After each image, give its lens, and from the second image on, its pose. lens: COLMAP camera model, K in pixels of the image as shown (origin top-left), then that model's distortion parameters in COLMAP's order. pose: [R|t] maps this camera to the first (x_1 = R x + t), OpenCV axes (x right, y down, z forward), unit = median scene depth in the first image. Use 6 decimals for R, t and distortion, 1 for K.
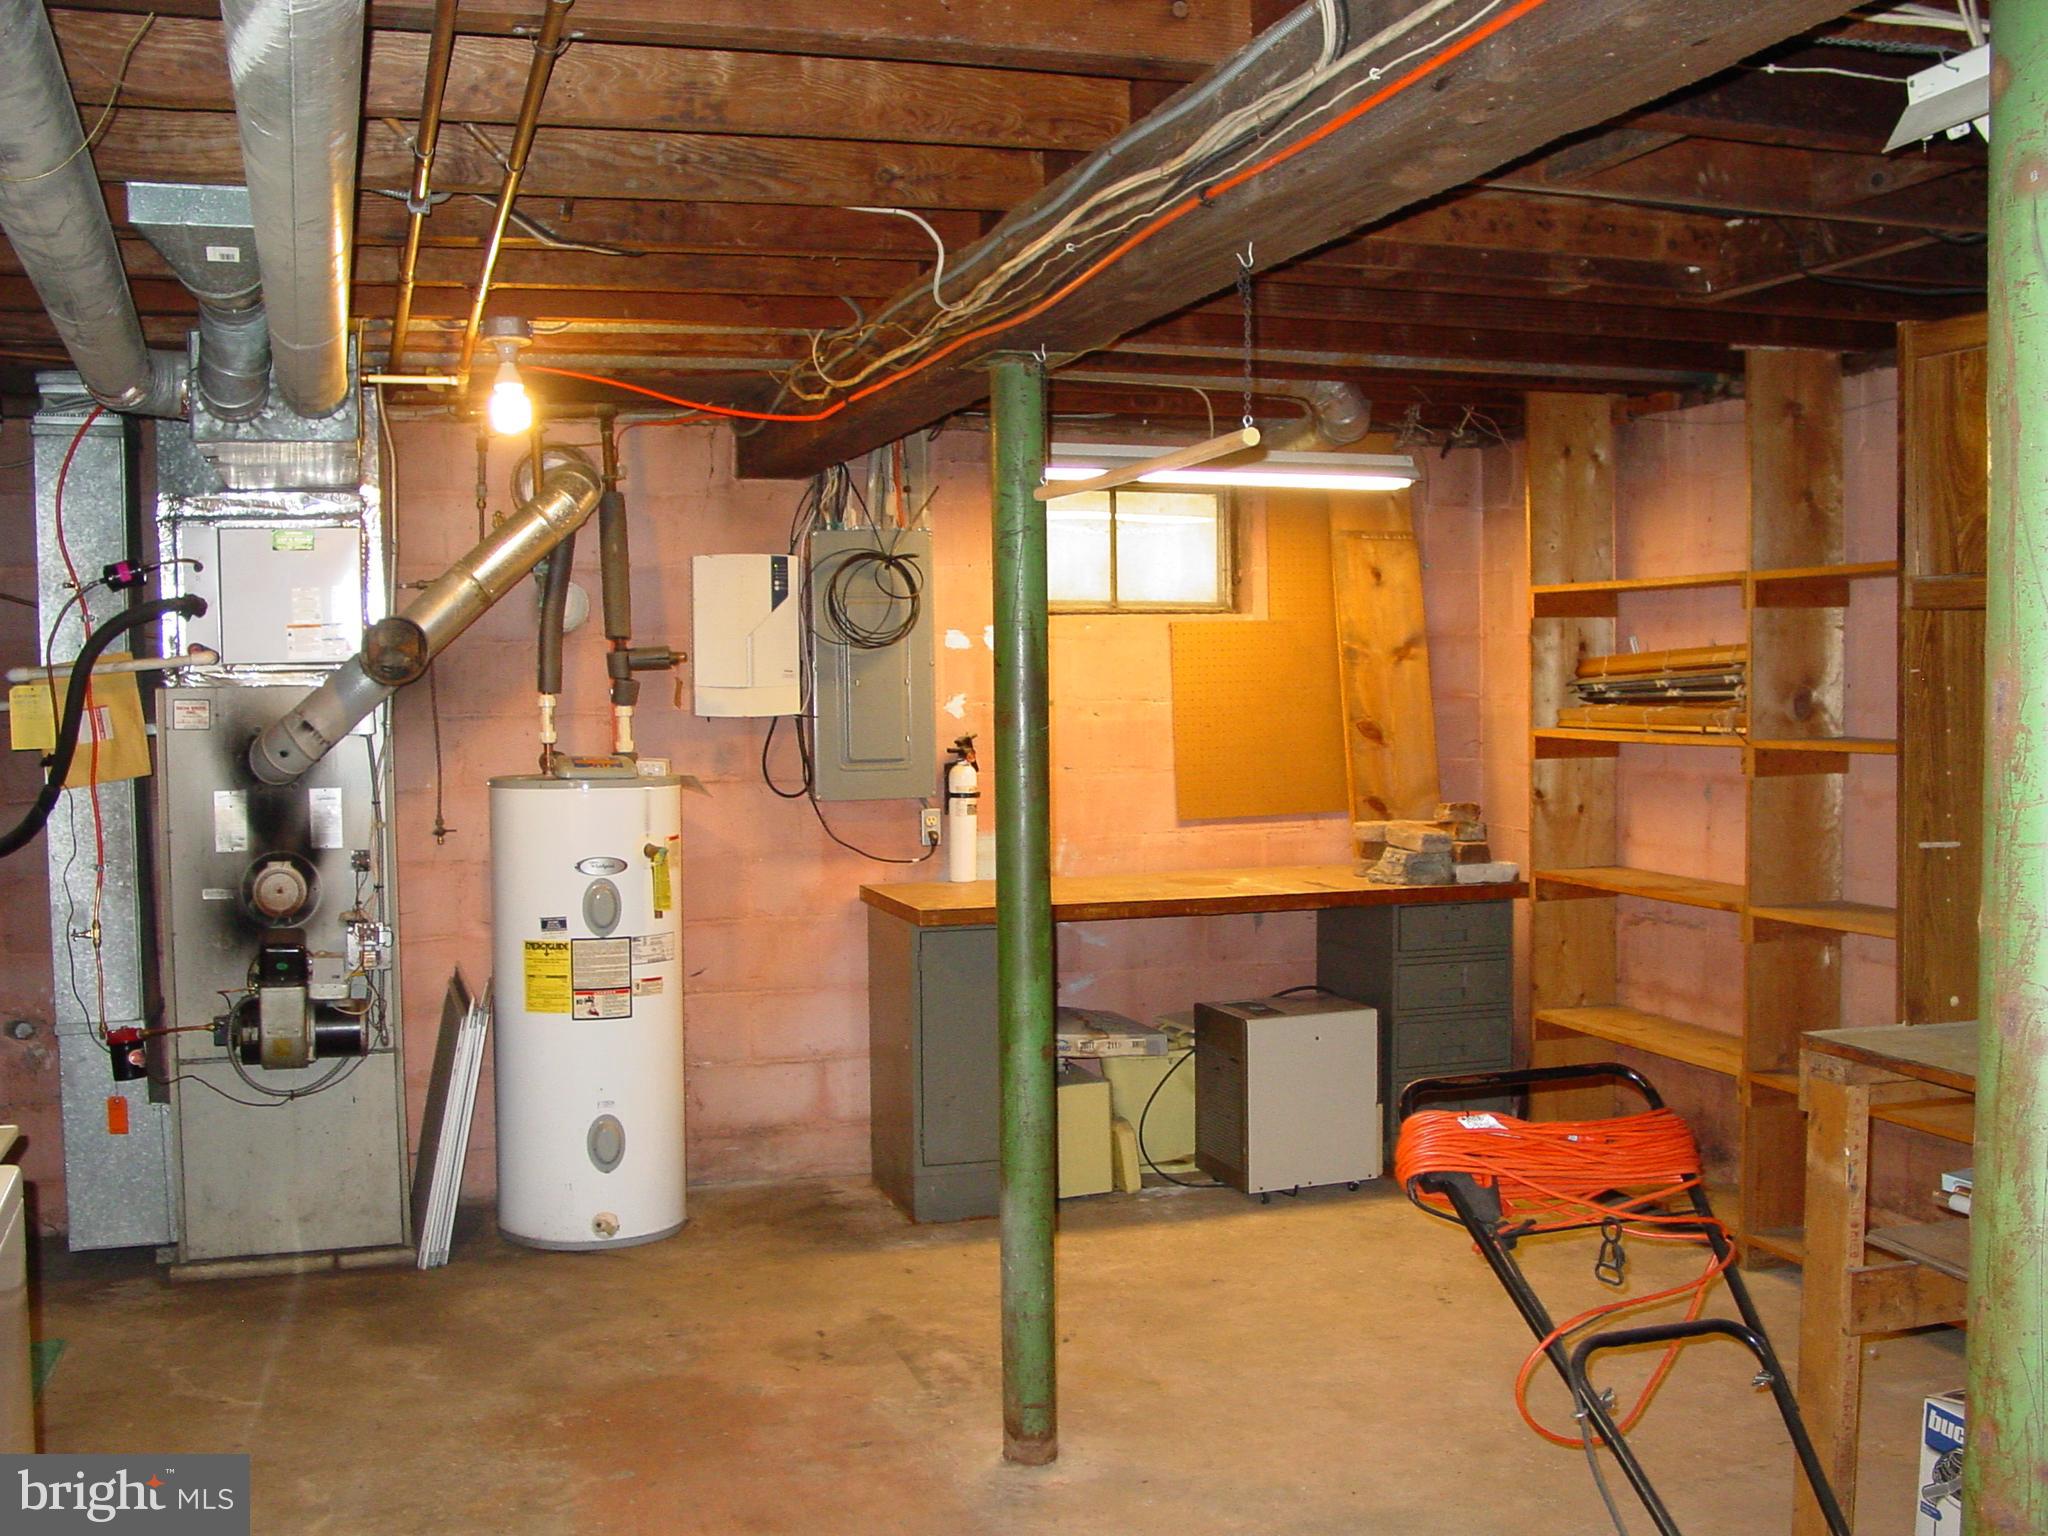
lens RADIAL K [[2047.3, 0, 1021.4], [0, 2047.3, 769.0], [0, 0, 1]] dist [-0.106241, 0.000000]
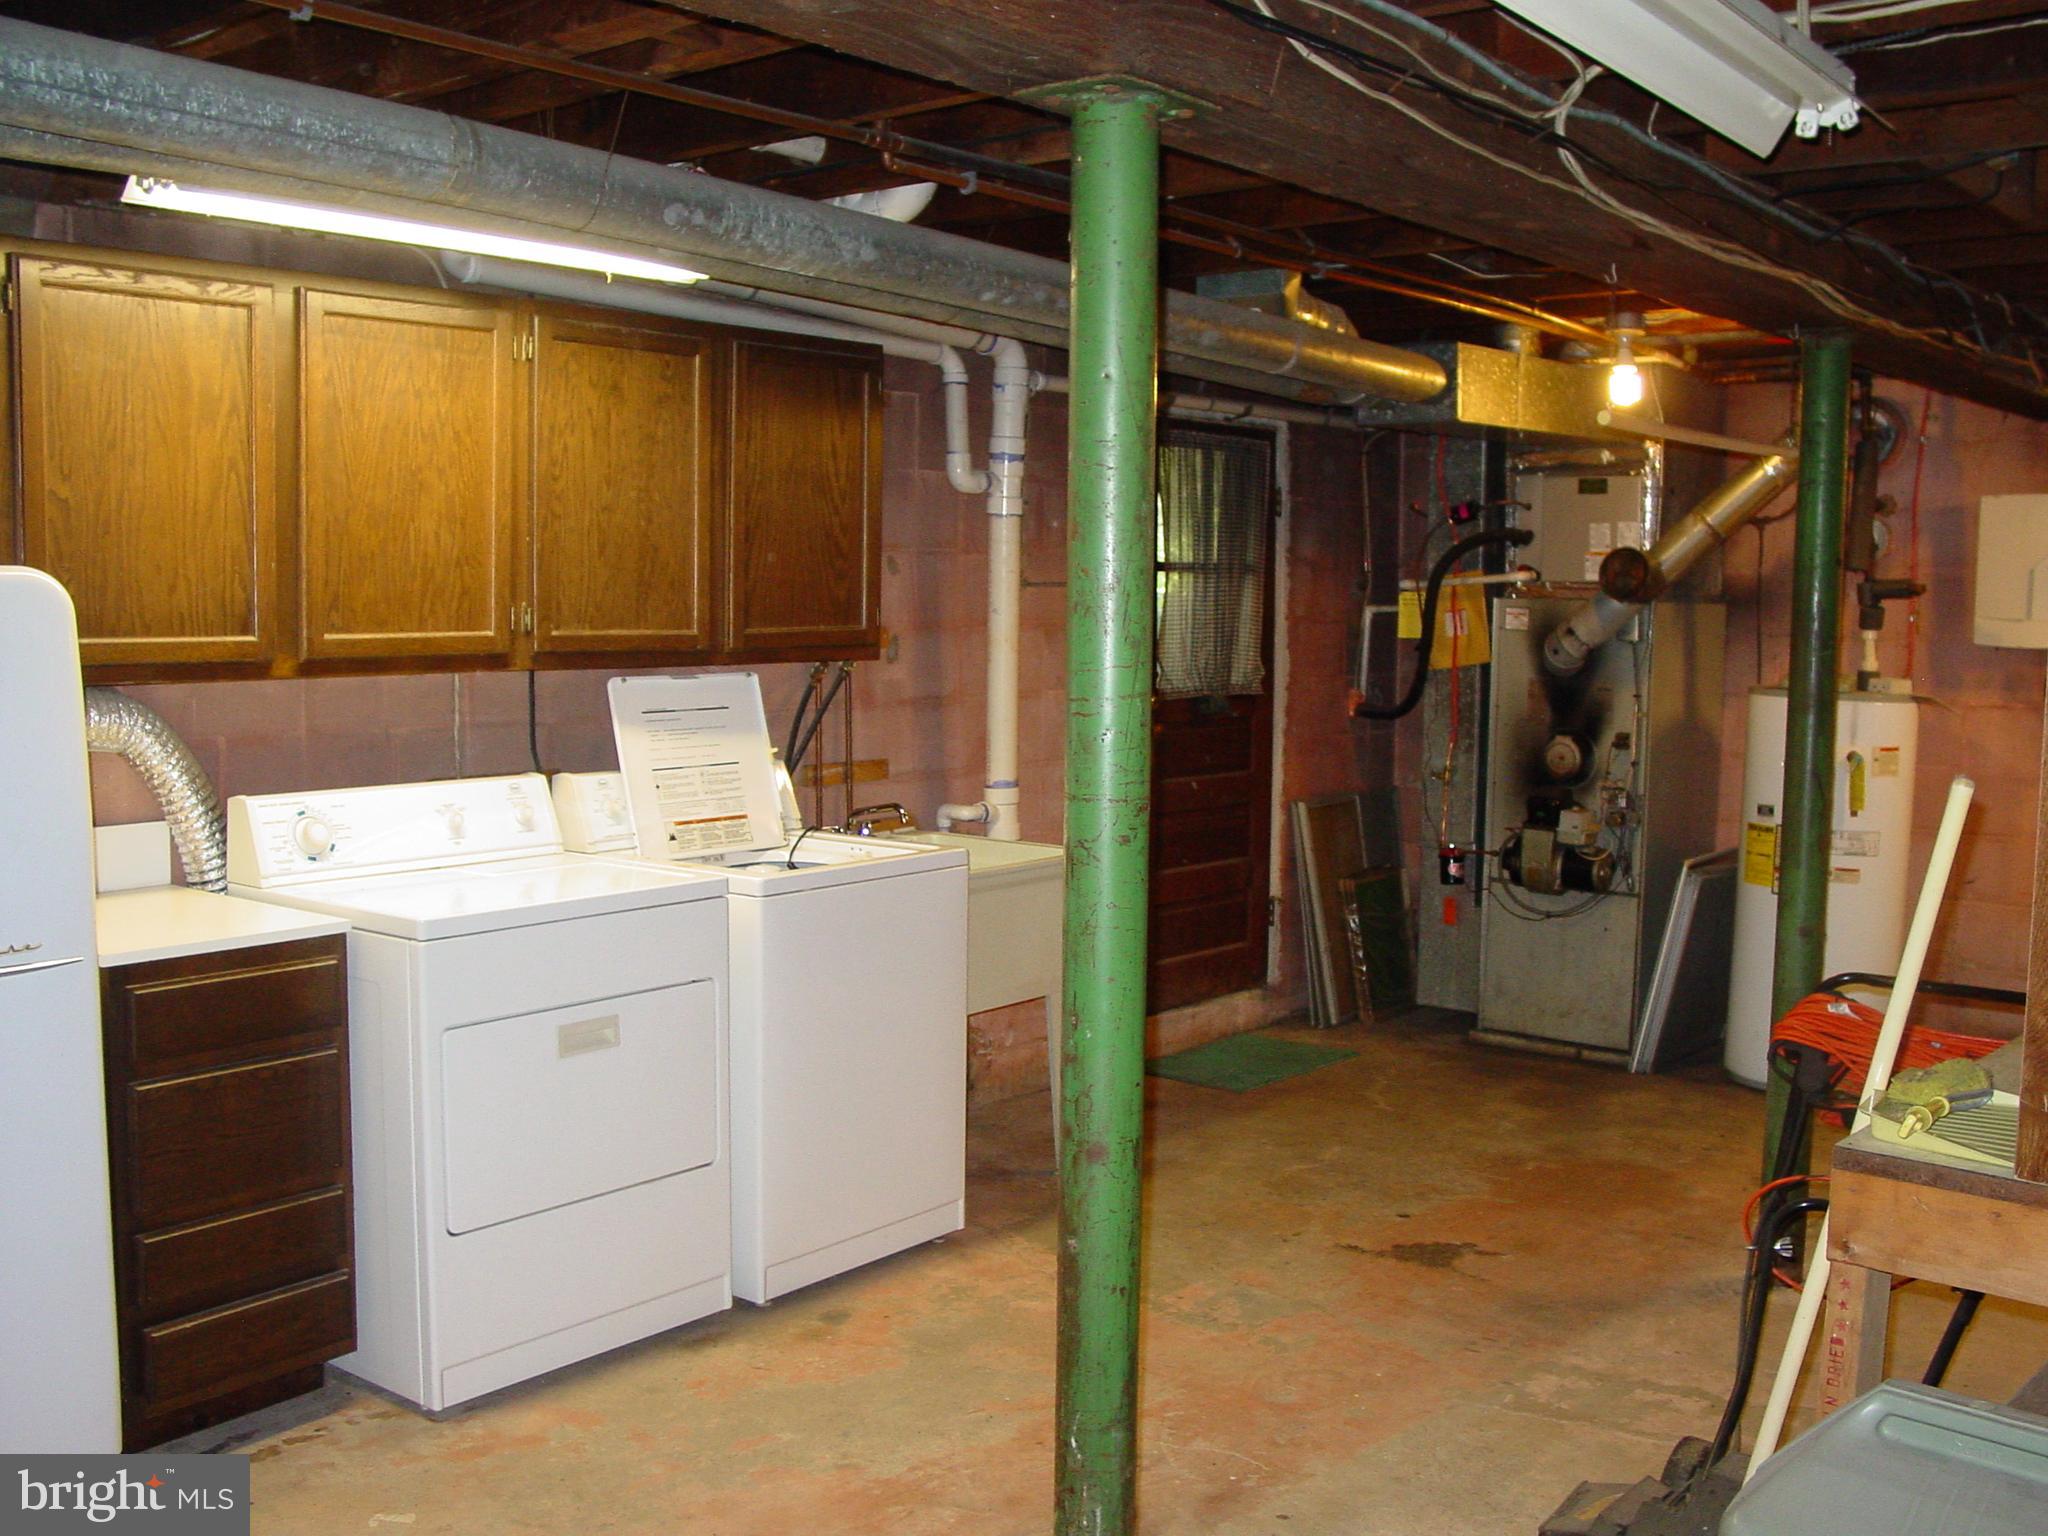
lens RADIAL K [[2047.3, 0, 1024.8], [0, 2047.3, 769.0], [0, 0, 1]] dist [-0.106241, 0.000000]
pose [[0.538242, 0.099102, -0.836943, 0.552420], [-0.062733, 0.995019, 0.077476, -0.012416], [0.840452, 0.010803, 0.541778, 0.004093]]
